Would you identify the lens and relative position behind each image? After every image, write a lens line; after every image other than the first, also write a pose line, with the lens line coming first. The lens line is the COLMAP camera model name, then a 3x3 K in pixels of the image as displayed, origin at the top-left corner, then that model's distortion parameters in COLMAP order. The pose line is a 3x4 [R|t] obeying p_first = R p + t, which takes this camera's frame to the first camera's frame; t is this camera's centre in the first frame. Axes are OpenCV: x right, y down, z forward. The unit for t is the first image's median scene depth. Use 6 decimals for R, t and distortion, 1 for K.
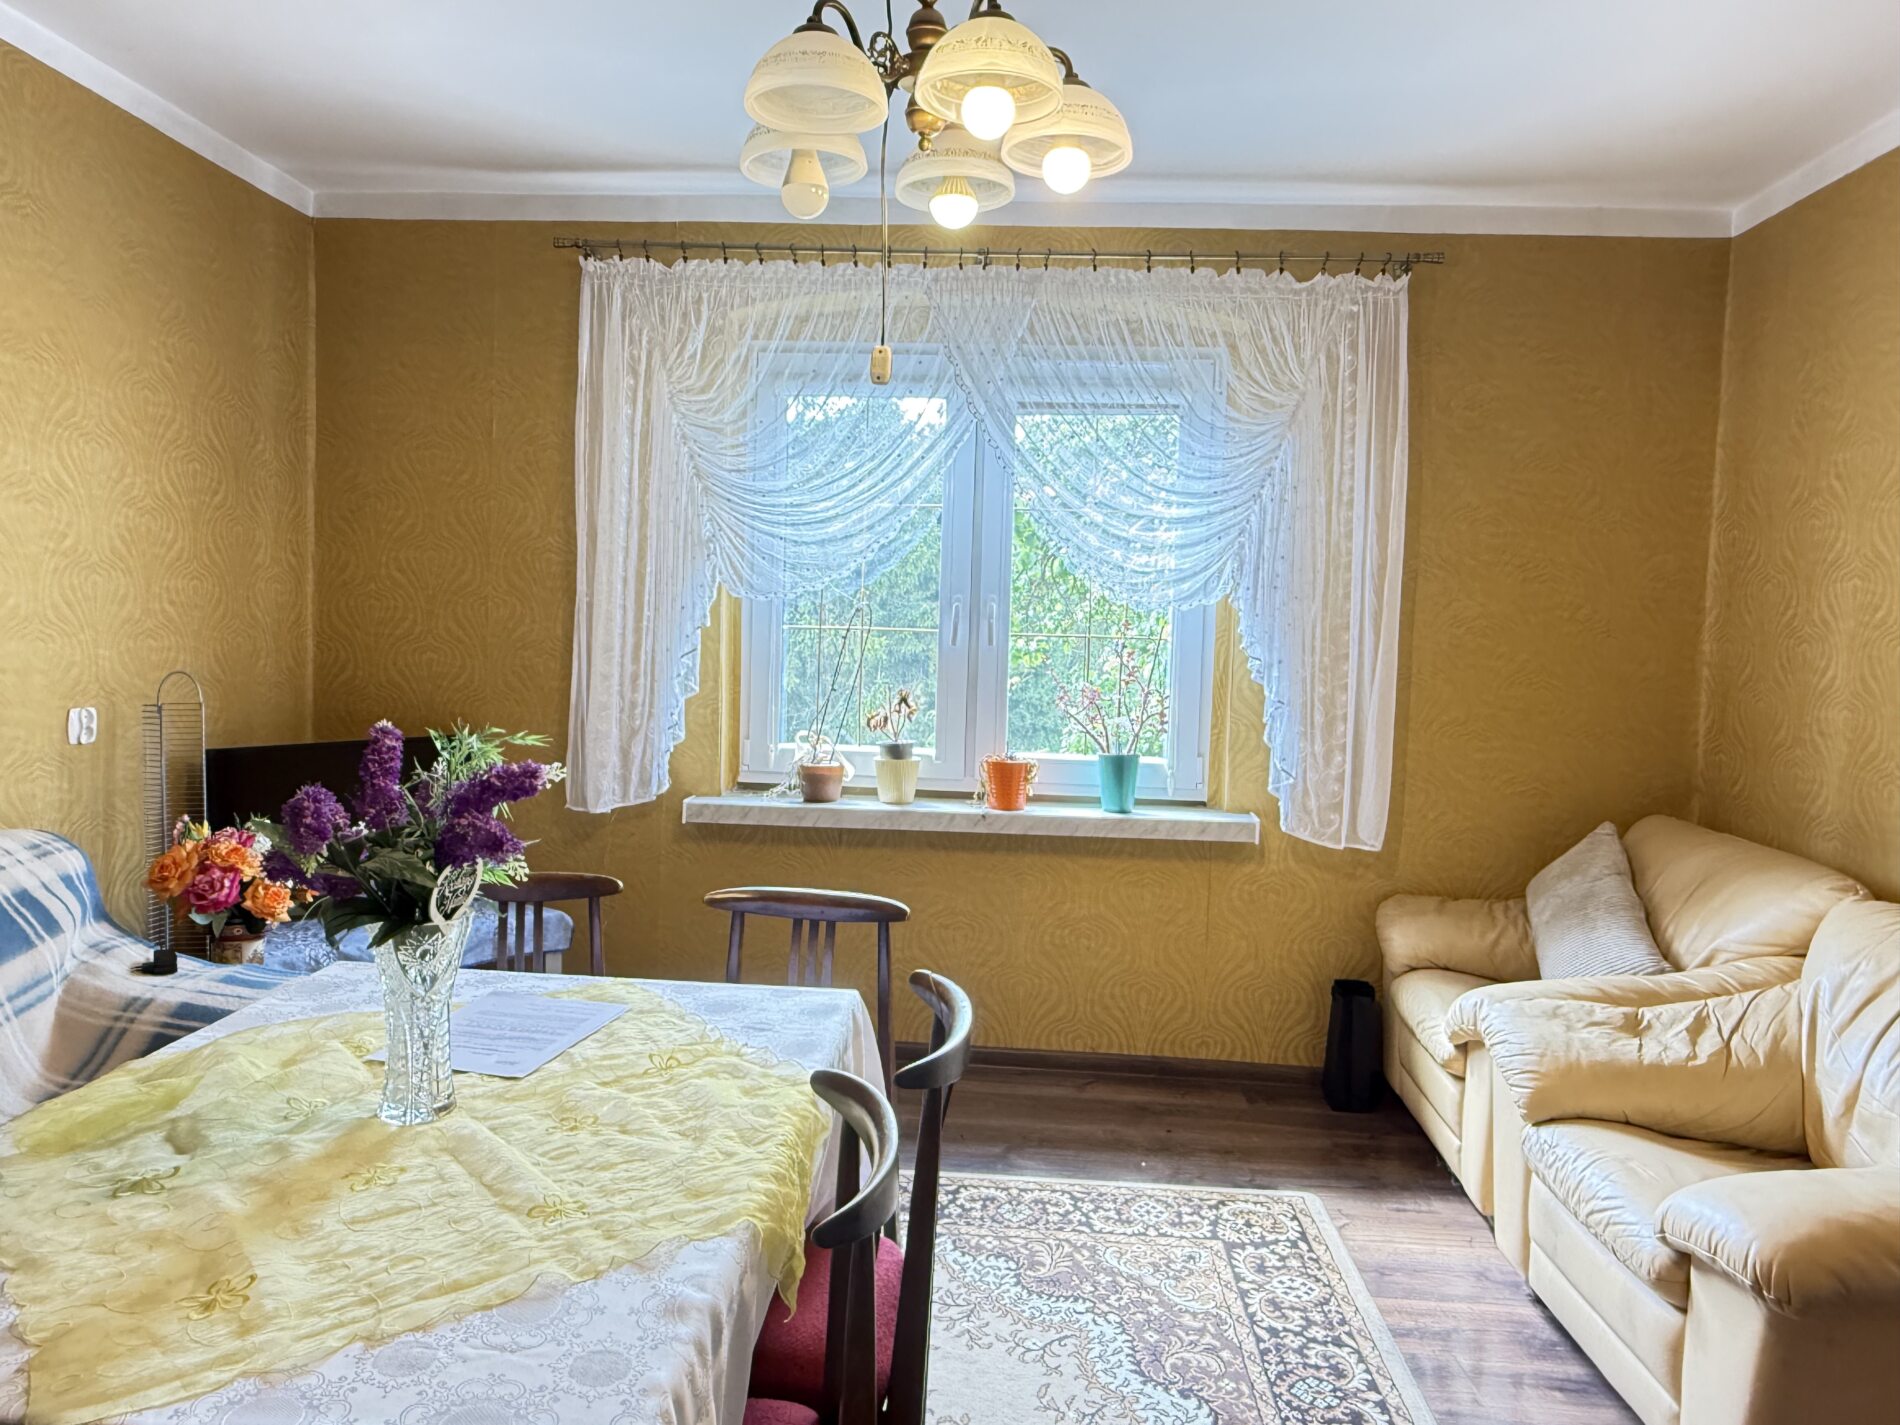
lens RADIAL K [[1278.8, 0, 950.3], [0, 1278.8, 699.6], [0, 0, 1]] dist [0.000594, 0.004035]
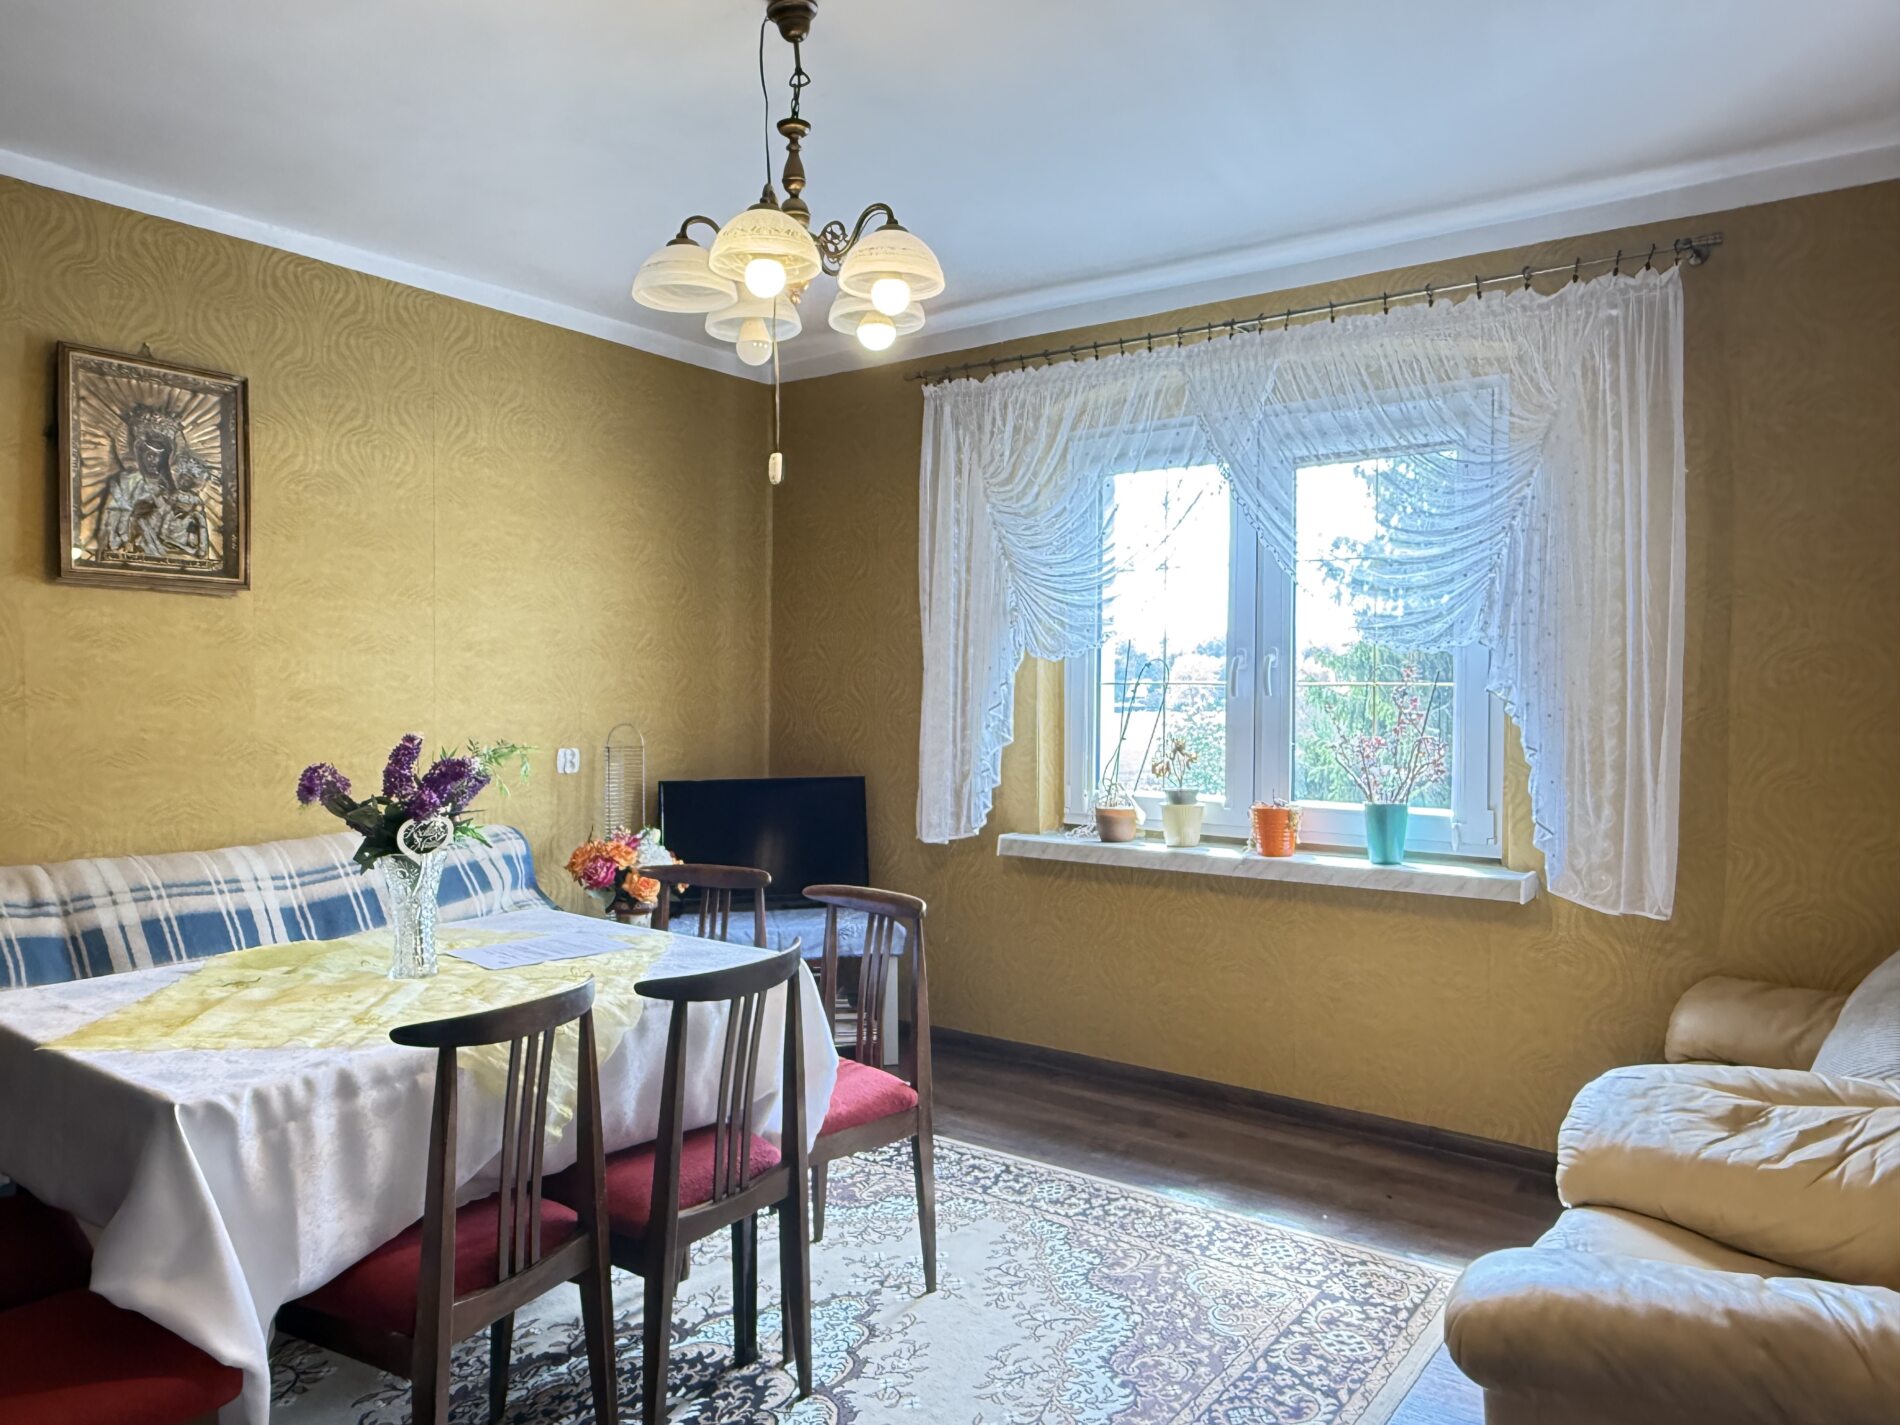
lens RADIAL K [[1278.8, 0, 954.6], [0, 1278.8, 707.7], [0, 0, 1]] dist [0.000594, 0.004035]
pose [[0.843749, -0.017494, -0.536453, 0.395658], [-0.011681, 0.998633, -0.050938, 0.024075], [0.536611, 0.049245, 0.842392, 0.002595]]
